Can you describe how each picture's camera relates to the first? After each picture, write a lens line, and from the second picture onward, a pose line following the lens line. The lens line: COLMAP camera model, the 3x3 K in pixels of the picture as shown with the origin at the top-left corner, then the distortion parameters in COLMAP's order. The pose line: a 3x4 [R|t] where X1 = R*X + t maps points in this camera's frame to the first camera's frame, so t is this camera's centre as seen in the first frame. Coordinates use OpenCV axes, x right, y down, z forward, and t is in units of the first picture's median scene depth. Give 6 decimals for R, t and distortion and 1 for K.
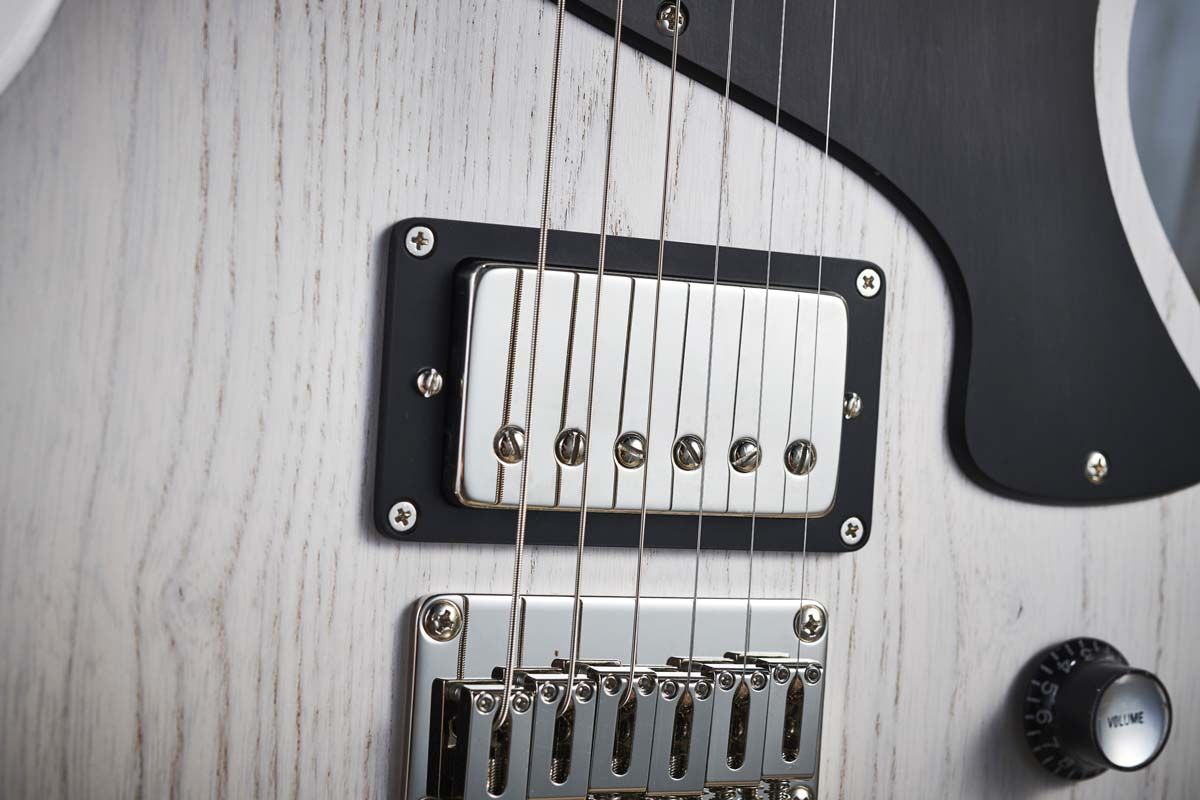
lens RADIAL K [[2128.2, 0, 595.4], [0, 2128.2, 403.9], [0, 0, 1]] dist [-0.021895, 0.000000]
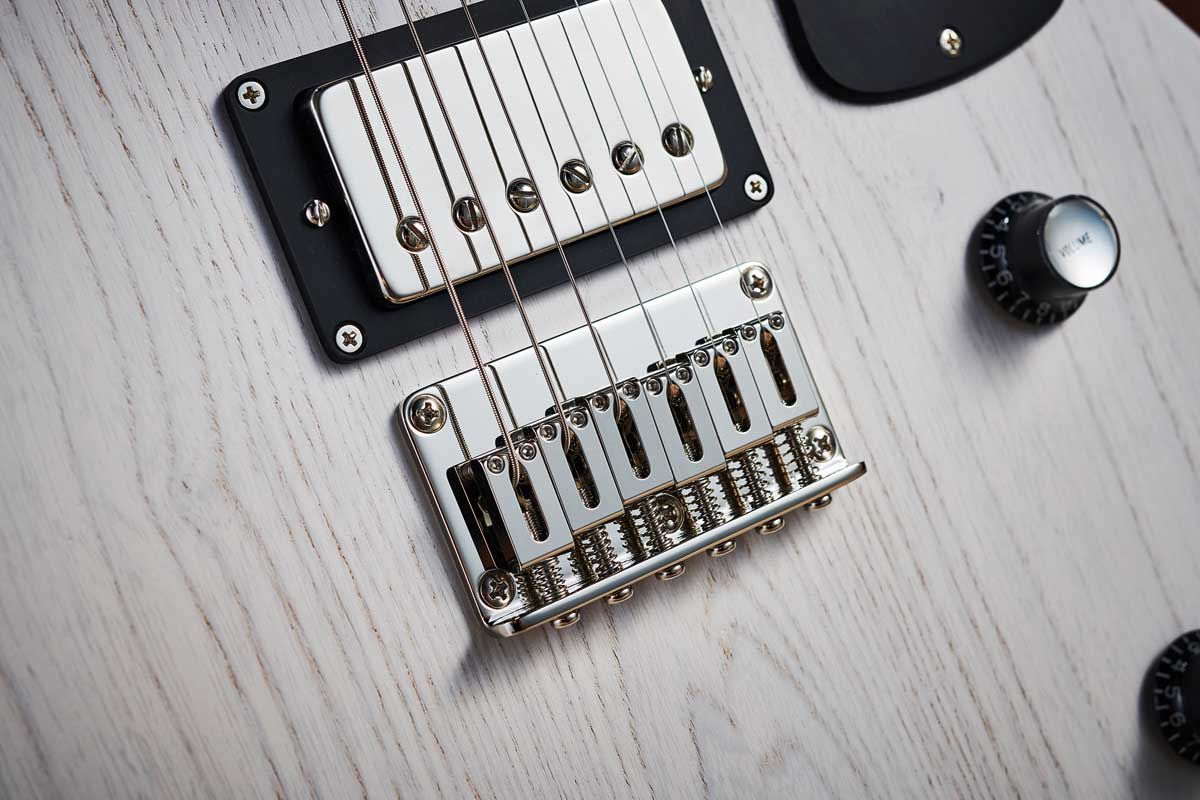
lens RADIAL K [[2128.2, 0, 611.4], [0, 2128.2, 392.1], [0, 0, 1]] dist [-0.021895, 0.000000]
pose [[0.903420, -0.428722, -0.005426, 0.020300], [0.428752, 0.903275, 0.016307, 0.110821], [-0.002090, -0.017058, 0.999852, -0.052203]]
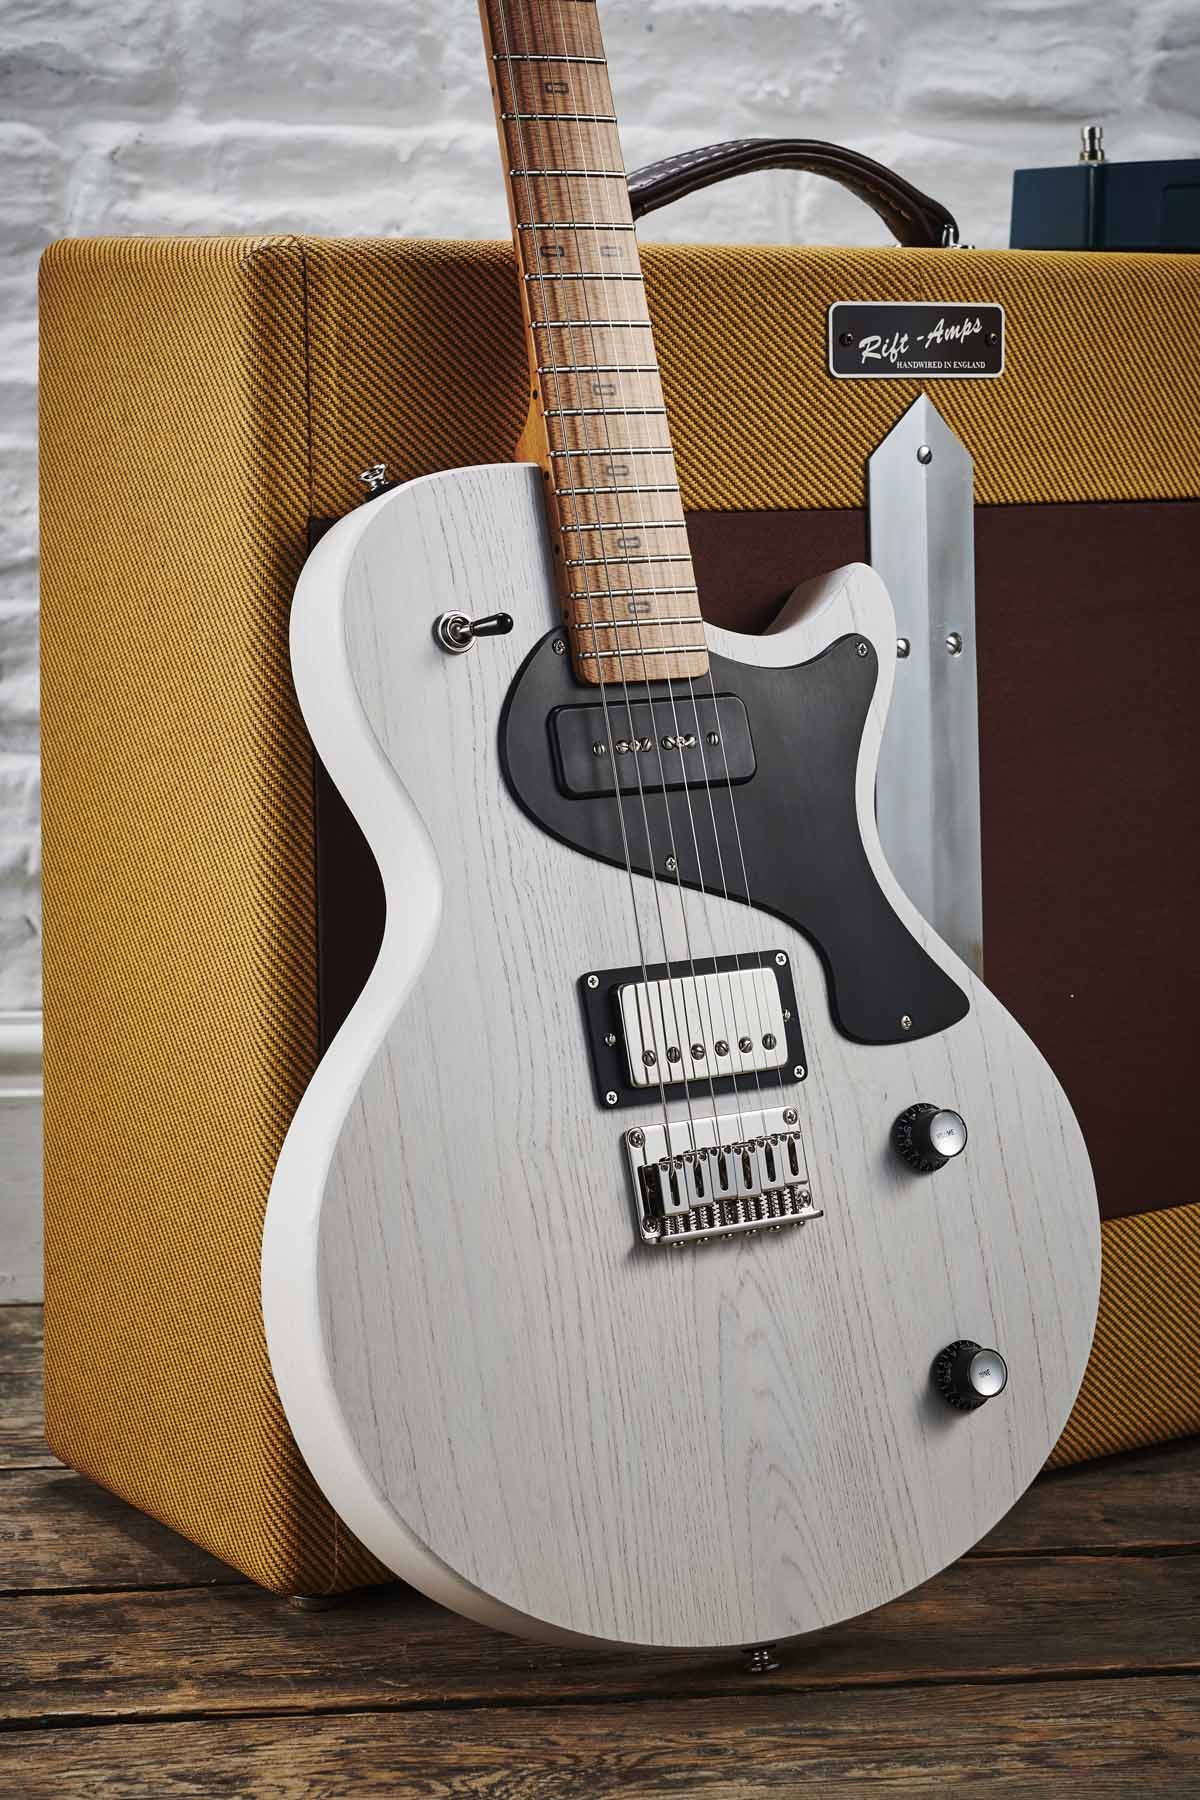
lens RADIAL K [[3192.4, 0, 601.9], [0, 3192.4, 907.8], [0, 0, 1]] dist [-0.021895, 0.000000]
pose [[0.973100, -0.211611, 0.091093, -0.362167], [0.219707, 0.971356, -0.090537, 0.159171], [-0.069325, 0.108115, 0.991718, -2.402874]]
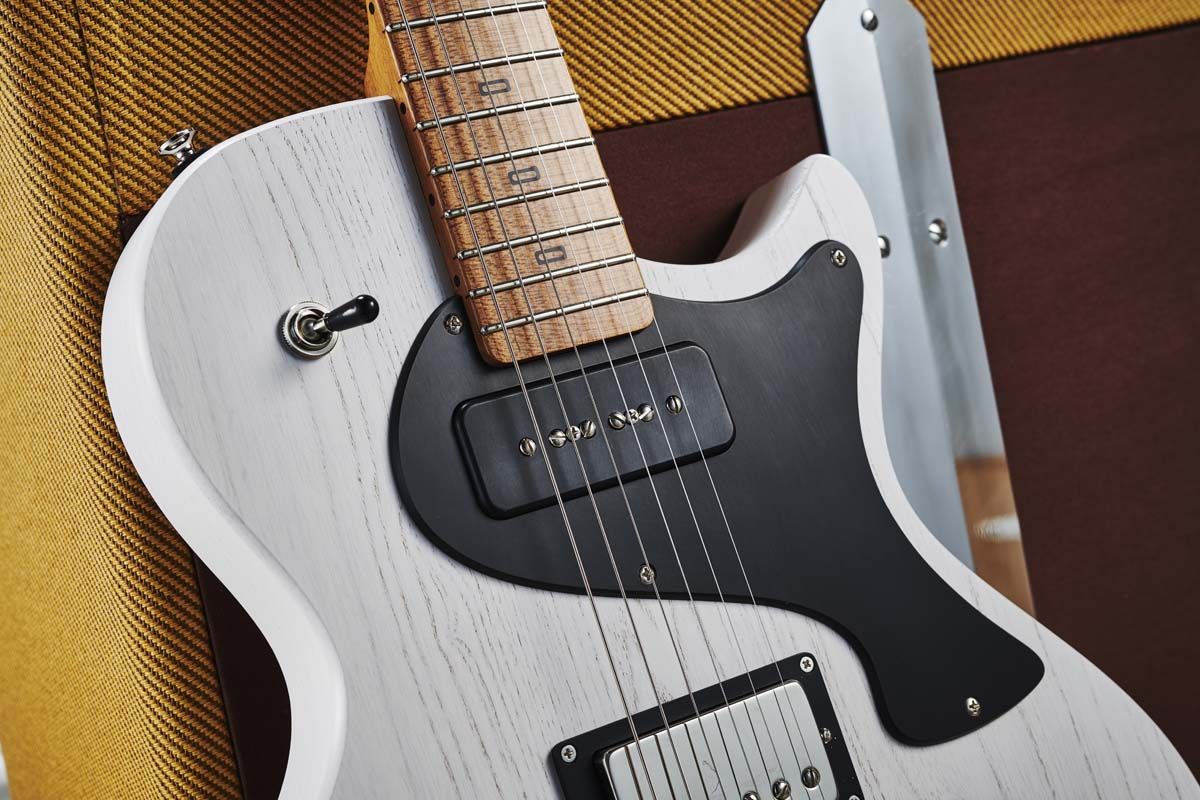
lens RADIAL K [[1947.6, 0, 626.7], [0, 1947.6, 459.8], [0, 0, 1]] dist [0.004618, 0.000000]
pose [[0.924554, -0.375766, 0.063244, -0.046488], [0.380177, 0.920874, -0.086351, -0.137882], [-0.025792, 0.103880, 0.994255, -0.617860]]
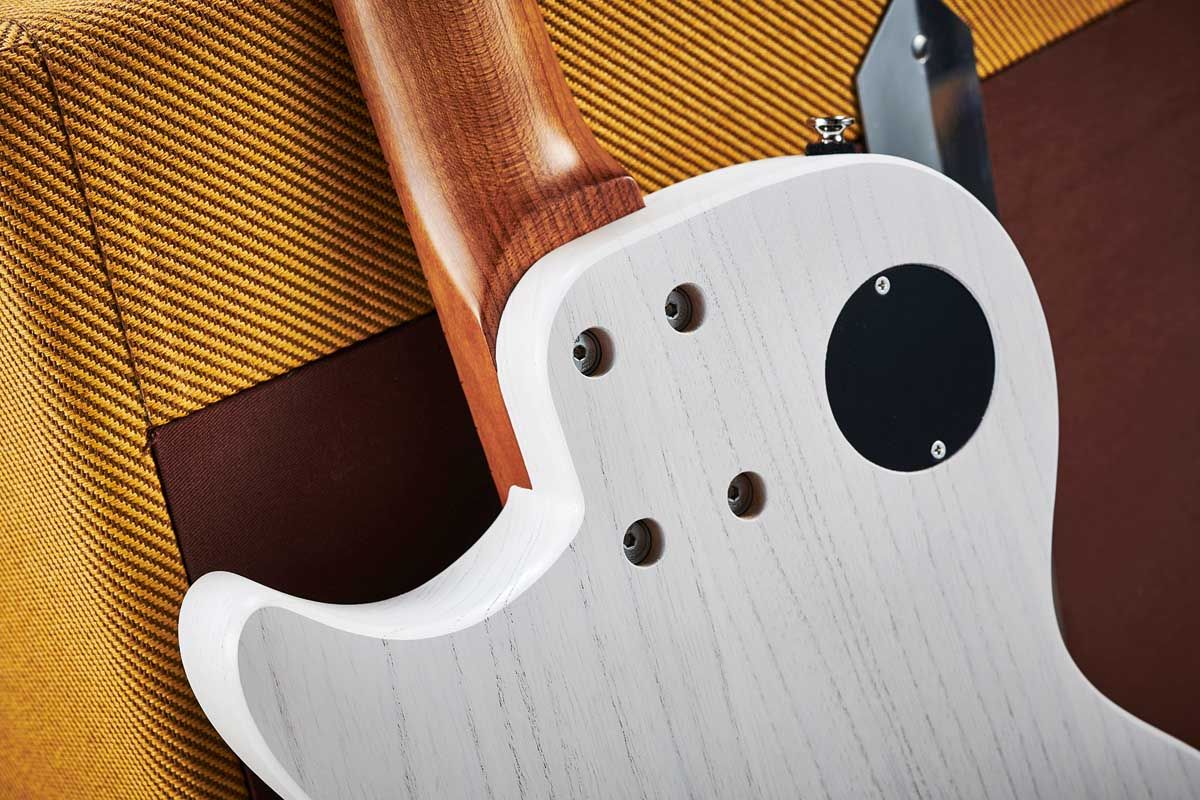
lens RADIAL K [[2128.2, 0, 600.5], [0, 2128.2, 402.3], [0, 0, 1]] dist [-0.021895, 0.000000]
pose [[0.898557, -0.426355, 0.104000, -0.119273], [0.407621, 0.898634, 0.162178, -0.779298], [-0.162603, -0.103333, 0.981266, -0.558657]]
